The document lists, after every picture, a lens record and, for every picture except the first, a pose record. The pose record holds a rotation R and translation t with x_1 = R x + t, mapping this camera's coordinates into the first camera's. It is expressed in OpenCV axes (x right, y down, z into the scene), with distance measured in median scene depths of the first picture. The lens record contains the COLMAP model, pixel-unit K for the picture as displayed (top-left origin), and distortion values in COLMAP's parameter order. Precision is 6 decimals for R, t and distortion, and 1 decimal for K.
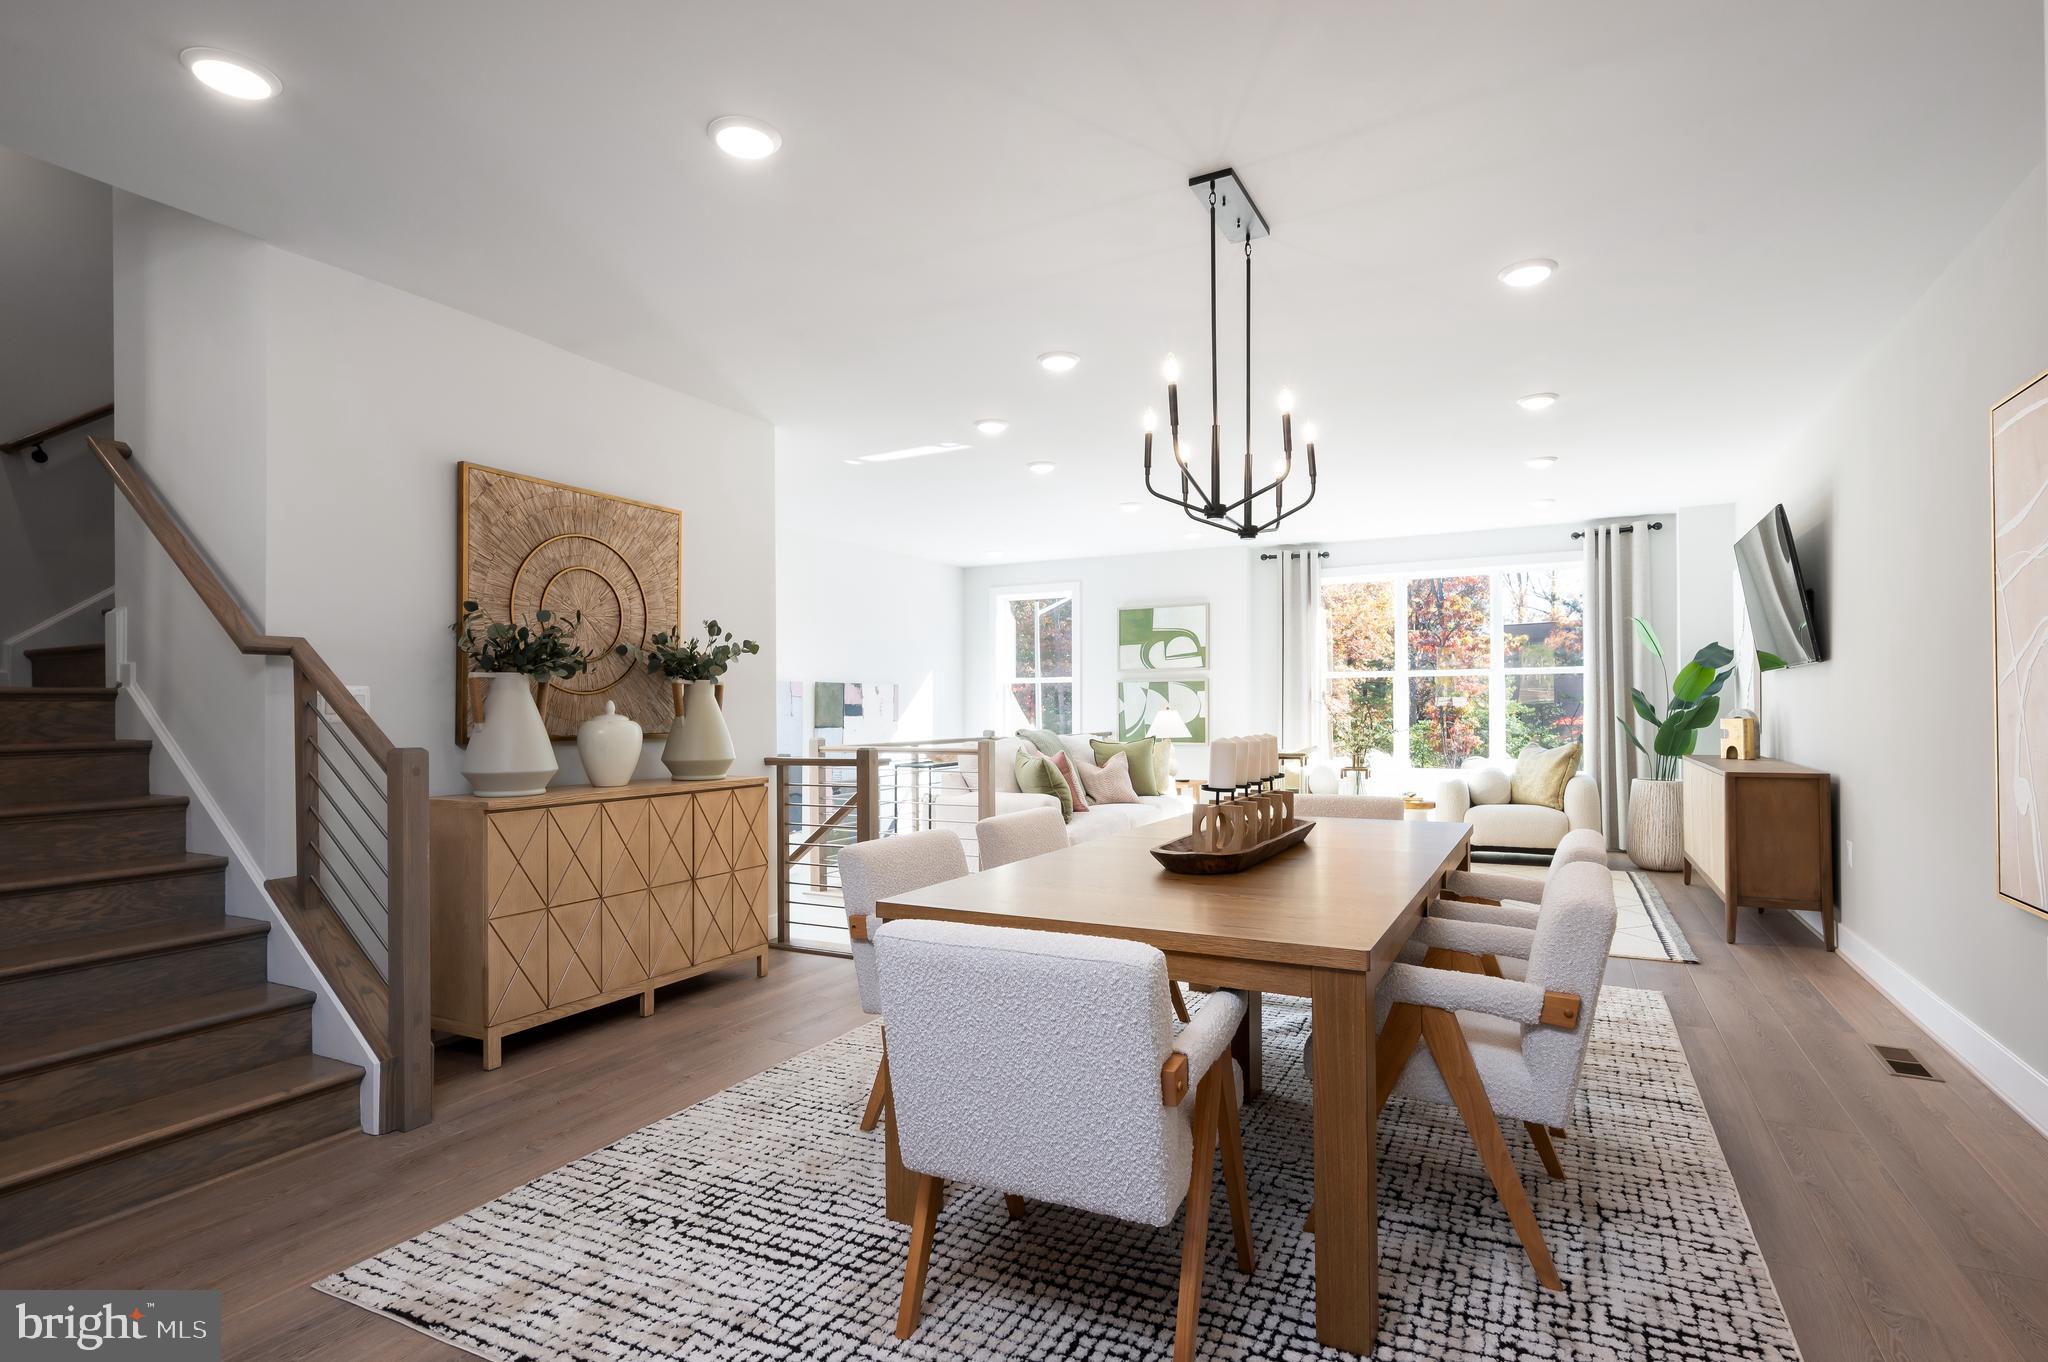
lens RADIAL K [[1037.0, 0, 1028.1], [0, 1037.0, 695.1], [0, 0, 1]] dist [0.013150, 0.000772]
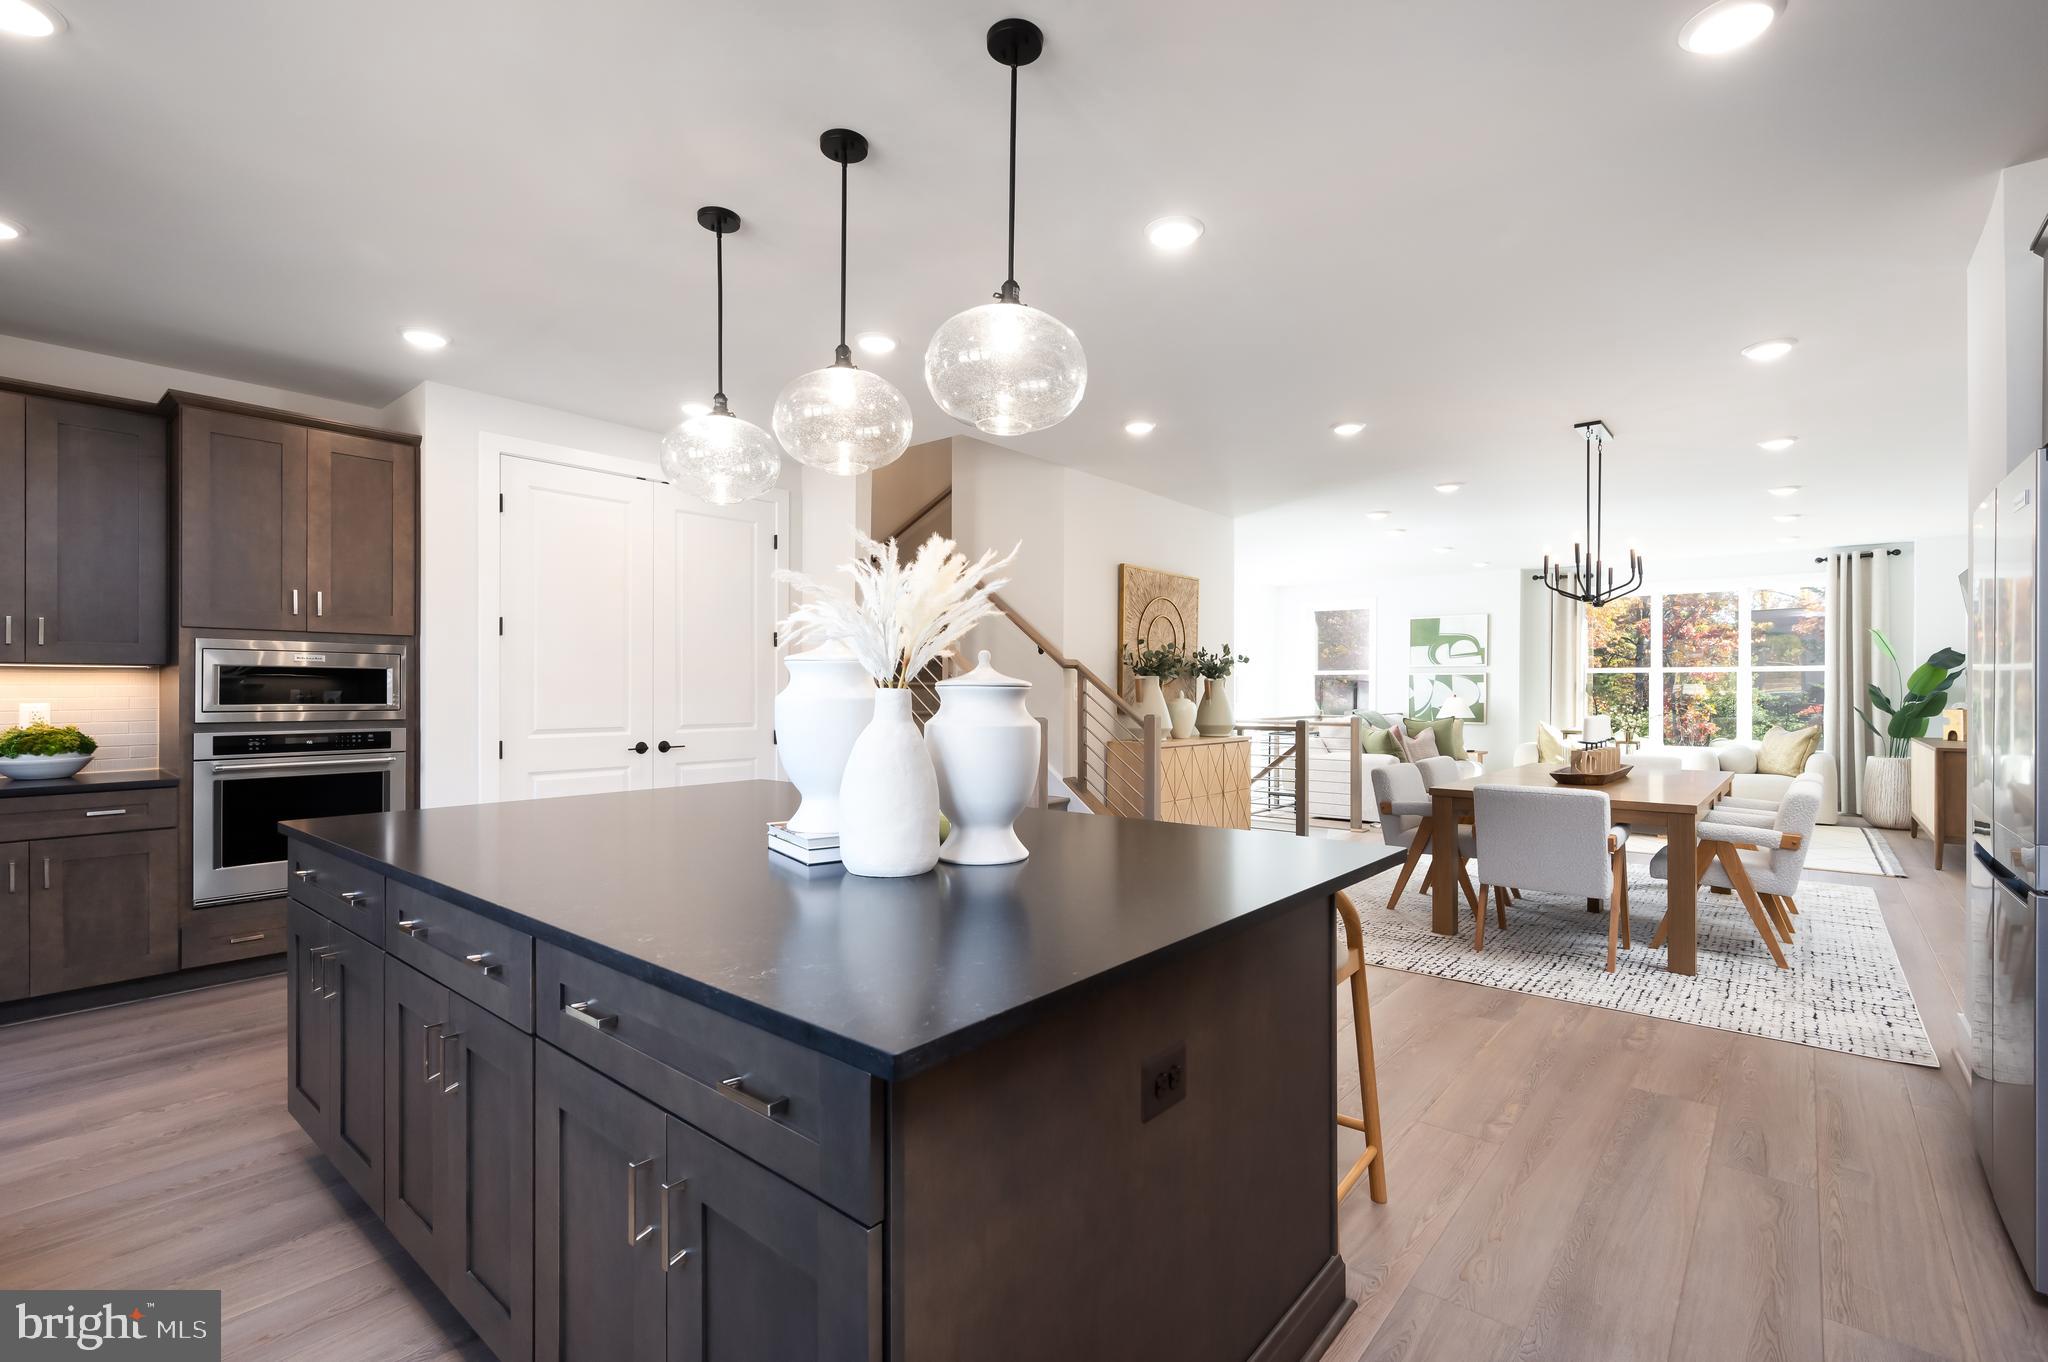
lens RADIAL K [[930.1, 0, 1025.9], [0, 930.1, 682.7], [0, 0, 1]] dist [0.002737, -0.000129]
pose [[0.974375, 0.008293, -0.224776, -0.164076], [-0.007130, 0.999957, 0.005987, -0.008616], [0.224816, -0.004231, 0.974392, -0.335879]]
